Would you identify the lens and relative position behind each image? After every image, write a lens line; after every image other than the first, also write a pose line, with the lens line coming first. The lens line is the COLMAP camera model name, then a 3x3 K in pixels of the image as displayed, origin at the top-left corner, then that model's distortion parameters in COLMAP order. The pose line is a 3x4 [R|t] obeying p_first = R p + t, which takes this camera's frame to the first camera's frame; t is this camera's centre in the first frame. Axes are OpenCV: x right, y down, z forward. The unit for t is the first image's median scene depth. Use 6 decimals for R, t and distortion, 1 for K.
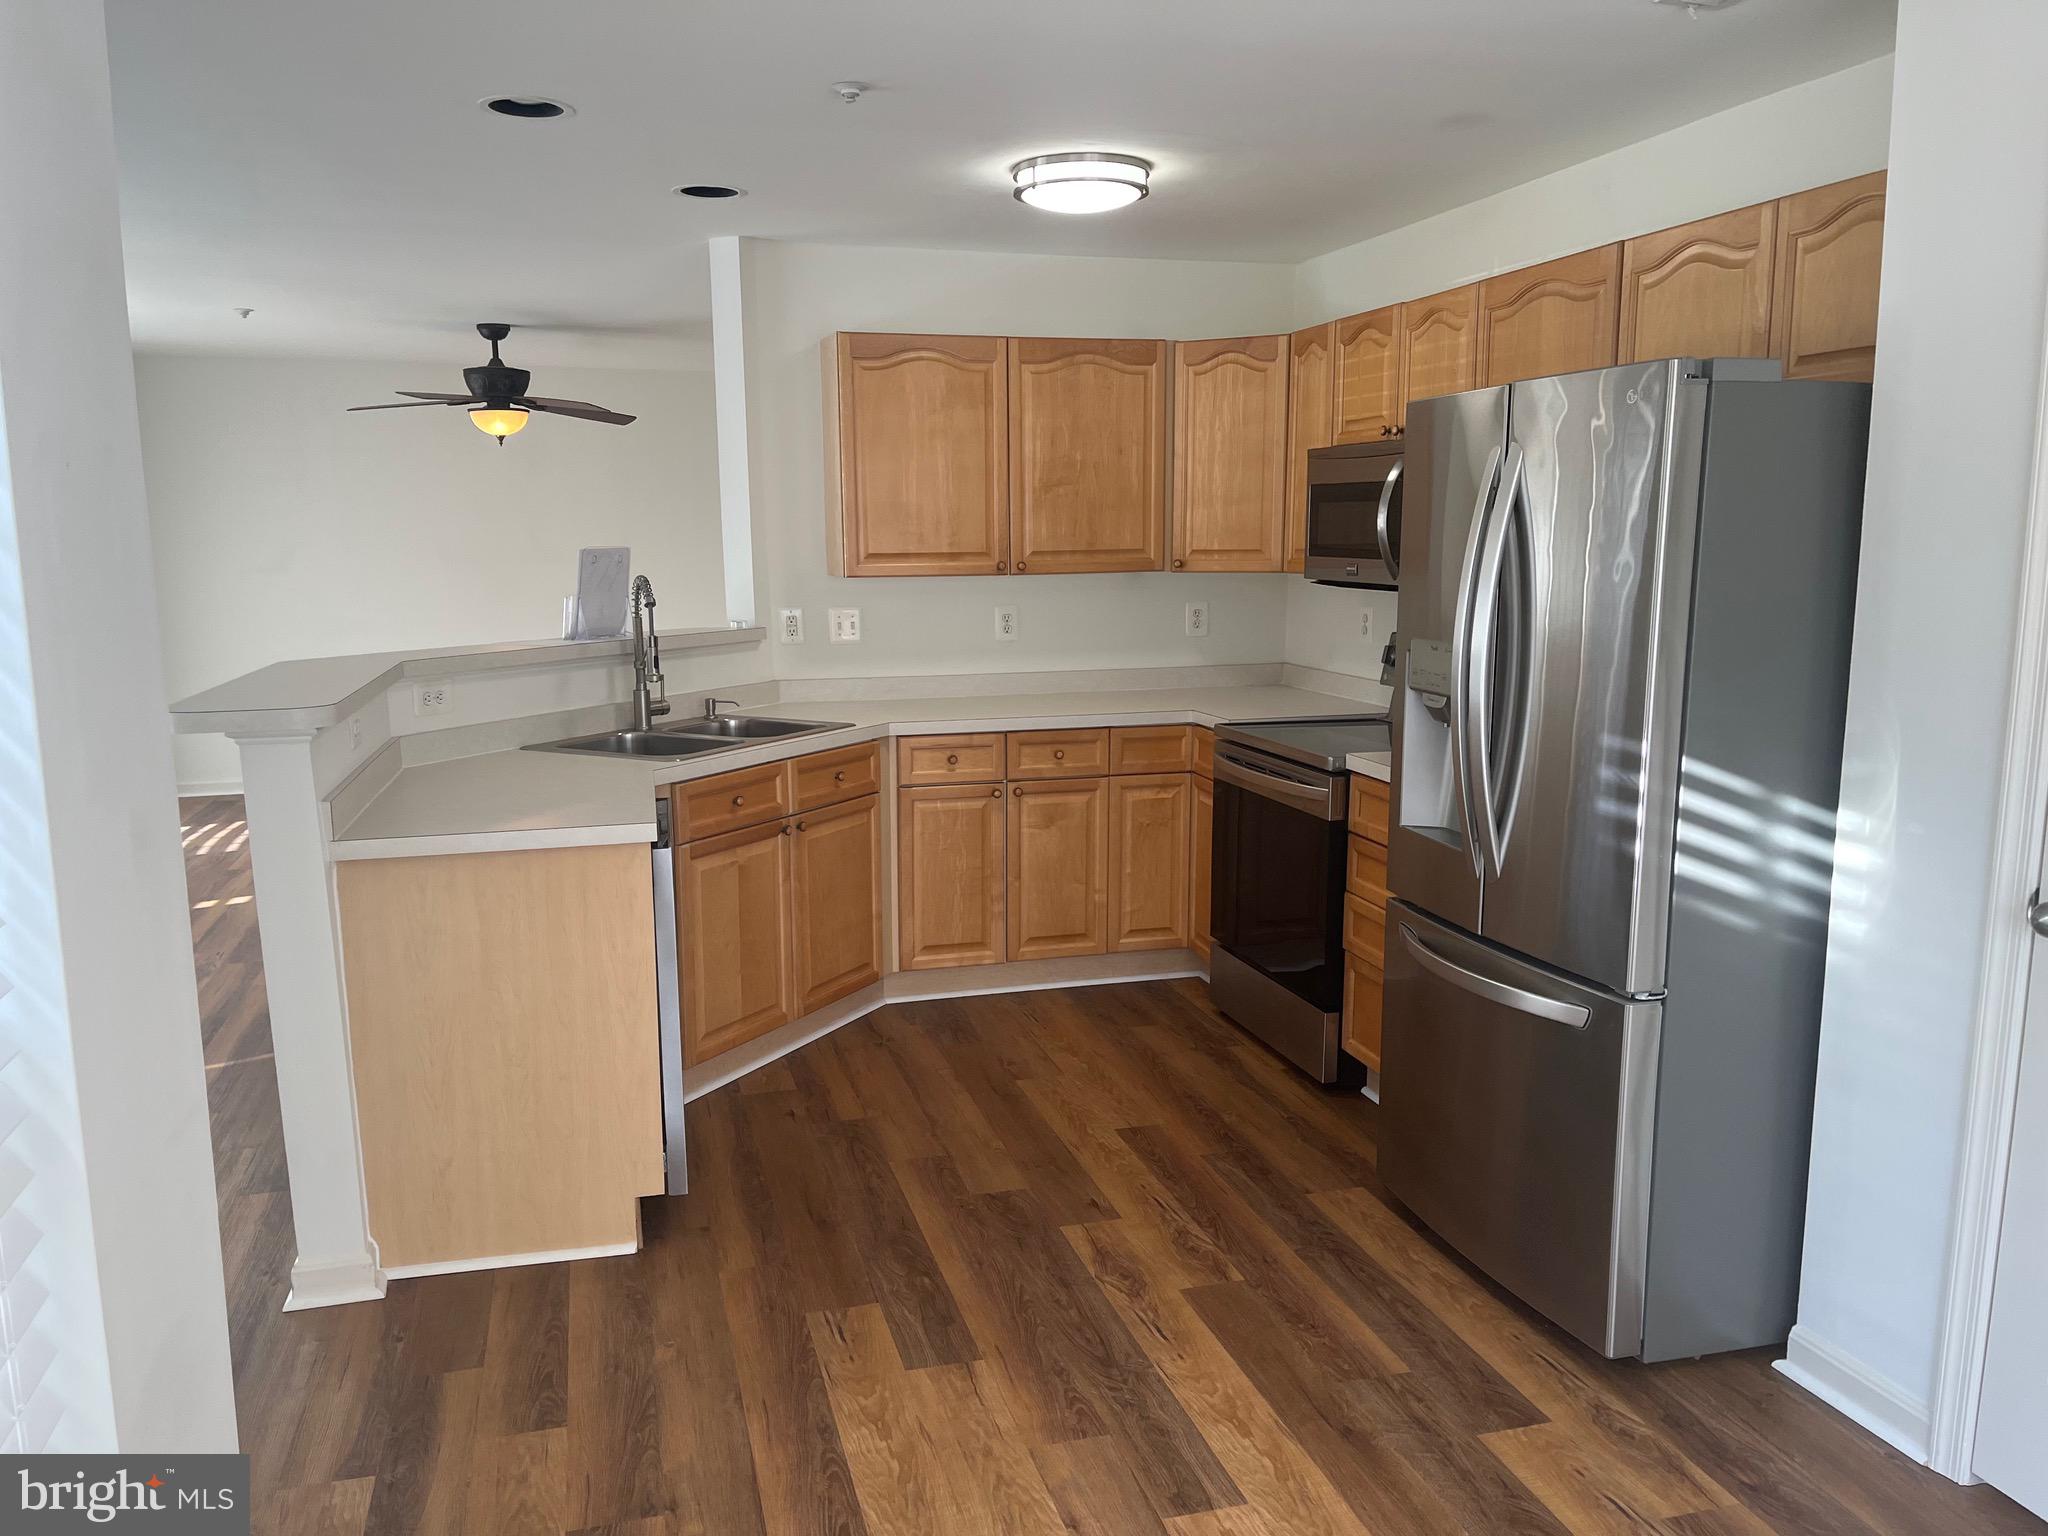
lens RADIAL K [[1529.8, 0, 1024.0], [0, 1529.8, 768.0], [0, 0, 1]] dist [-0.005804, -0.001749]
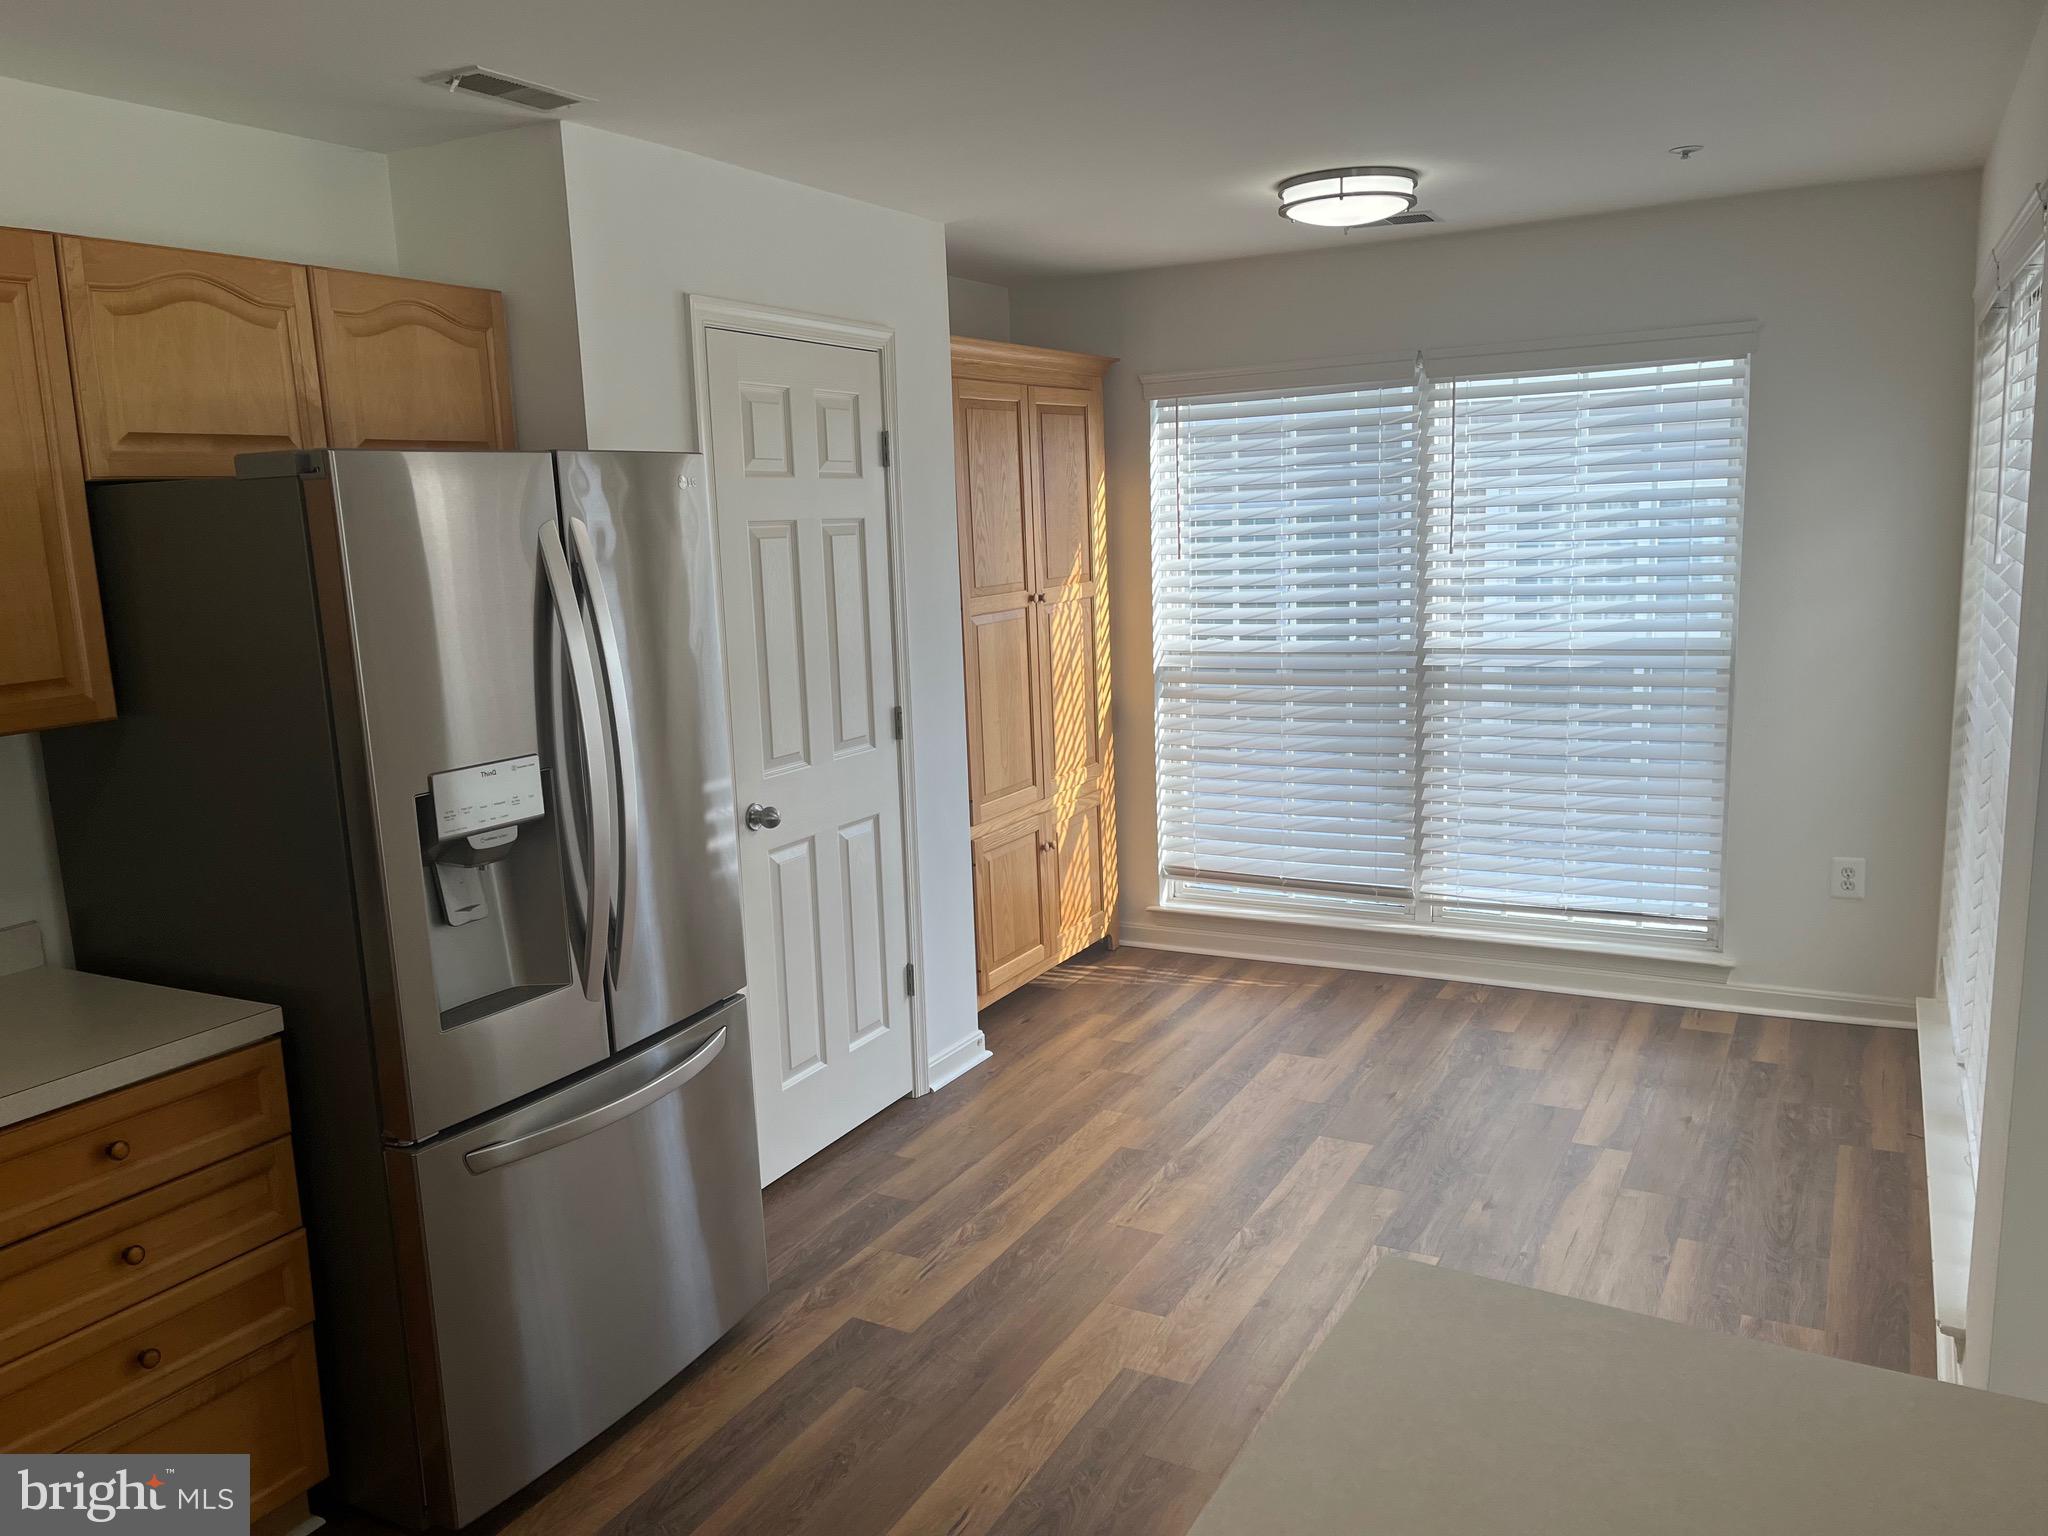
lens RADIAL K [[1529.8, 0, 1024.0], [0, 1529.8, 768.0], [0, 0, 1]] dist [-0.005804, -0.001749]
pose [[-0.709678, -0.092567, 0.698419, -0.544813], [0.151094, 0.948268, 0.279211, -0.297841], [-0.688134, 0.303677, -0.658978, 1.526759]]
